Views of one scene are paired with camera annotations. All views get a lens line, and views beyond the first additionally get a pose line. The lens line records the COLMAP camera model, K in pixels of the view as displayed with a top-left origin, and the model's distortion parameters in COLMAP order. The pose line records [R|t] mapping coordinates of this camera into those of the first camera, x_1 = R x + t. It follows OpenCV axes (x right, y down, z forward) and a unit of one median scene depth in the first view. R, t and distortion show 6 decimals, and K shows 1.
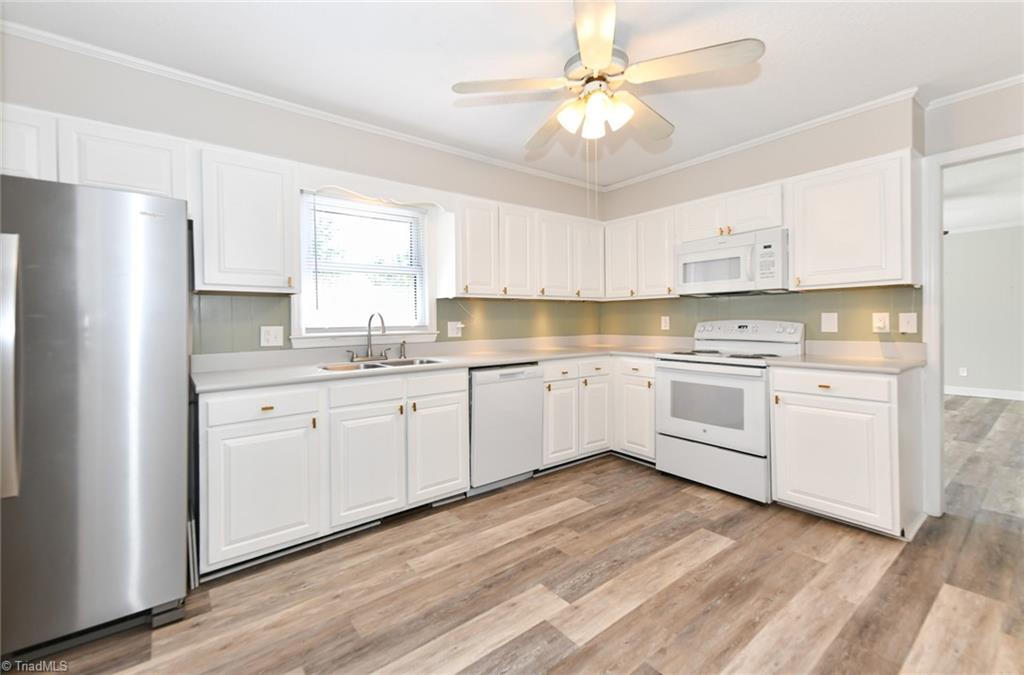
lens RADIAL K [[420.9, 0, 501.9], [0, 420.9, 318.5], [0, 0, 1]] dist [0.022692, -0.000251]
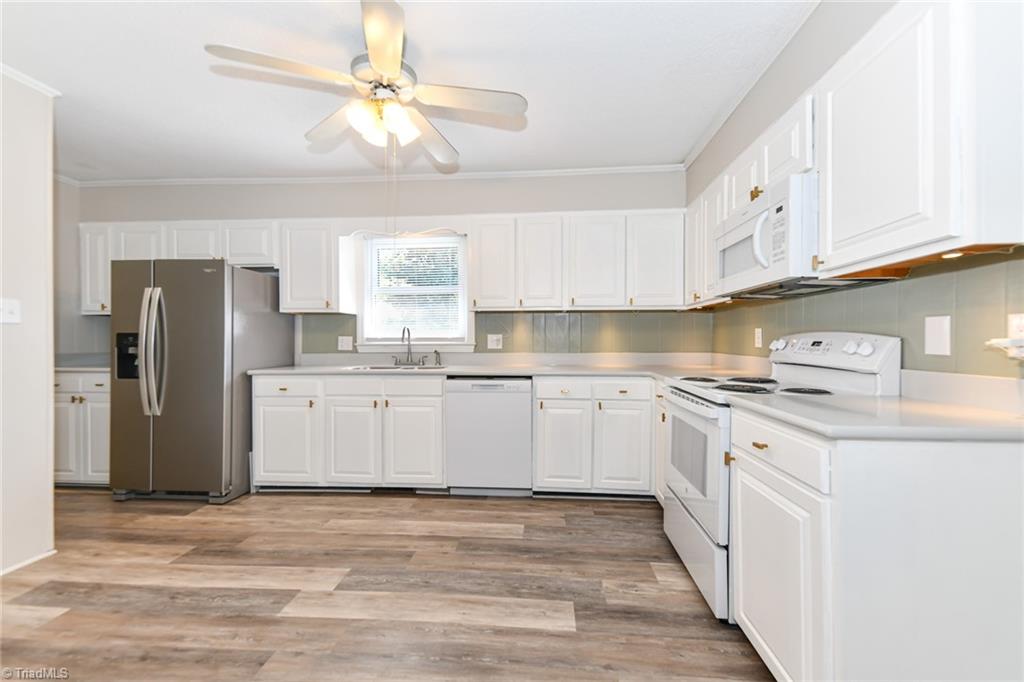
lens RADIAL K [[411.9, 0, 520.5], [0, 411.9, 339.3], [0, 0, 1]] dist [0.023559, 0.000059]
pose [[0.753183, 0.010223, -0.657732, 0.762356], [-0.003555, 0.999928, 0.011471, 0.010031], [0.657802, -0.006301, 0.753165, 0.323243]]
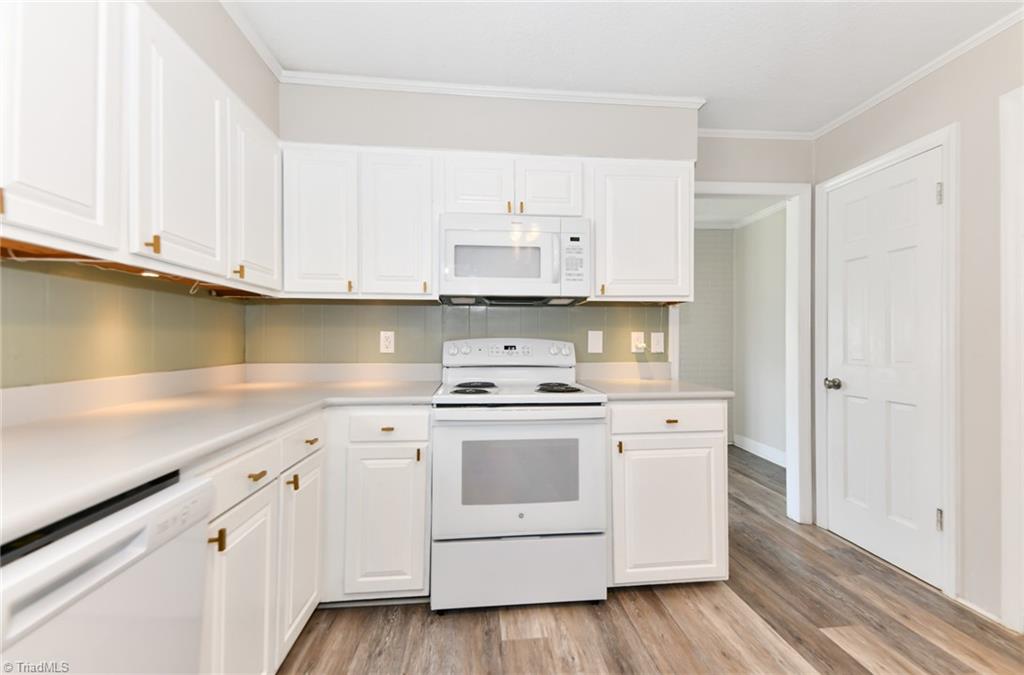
lens RADIAL K [[412.6, 0, 512.0], [0, 412.6, 337.5], [0, 0, 1]] dist [0.016764, -0.000681]
pose [[0.525887, 0.020413, 0.850309, -0.047537], [-0.010326, 0.999792, -0.017616, 0.018017], [-0.850492, 0.000484, 0.525988, 0.735654]]
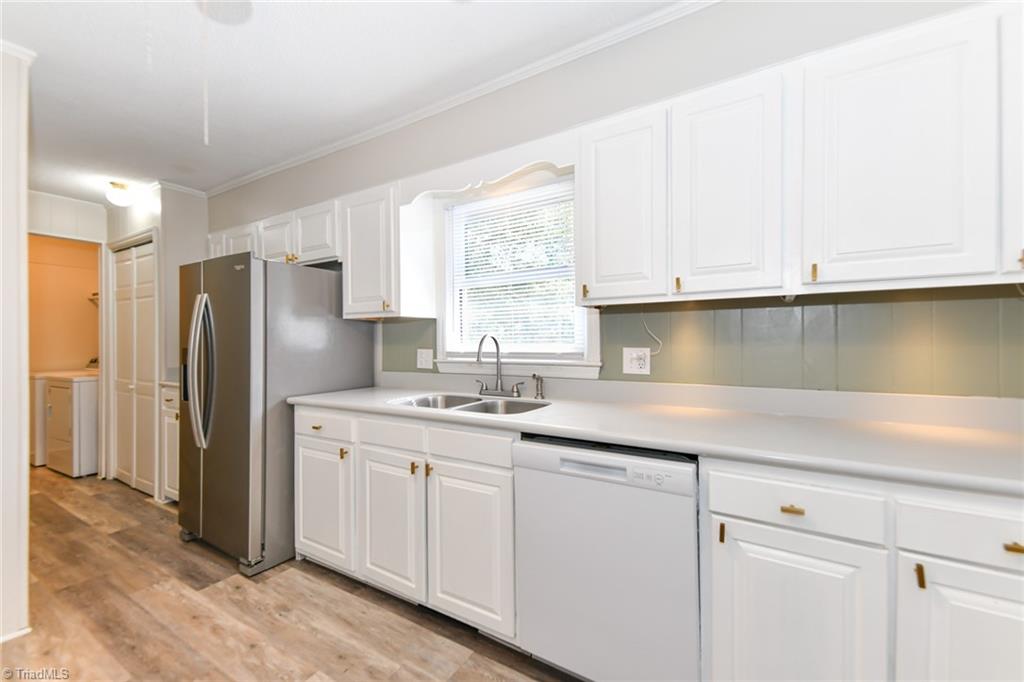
lens RADIAL K [[417.0, 0, 514.6], [0, 417.0, 338.3], [0, 0, 1]] dist [0.017860, -0.000317]
pose [[0.363680, 0.004898, -0.931511, 0.442152], [0.007843, 0.999935, 0.008320, -0.013540], [0.931491, -0.010332, 0.363618, 0.787525]]
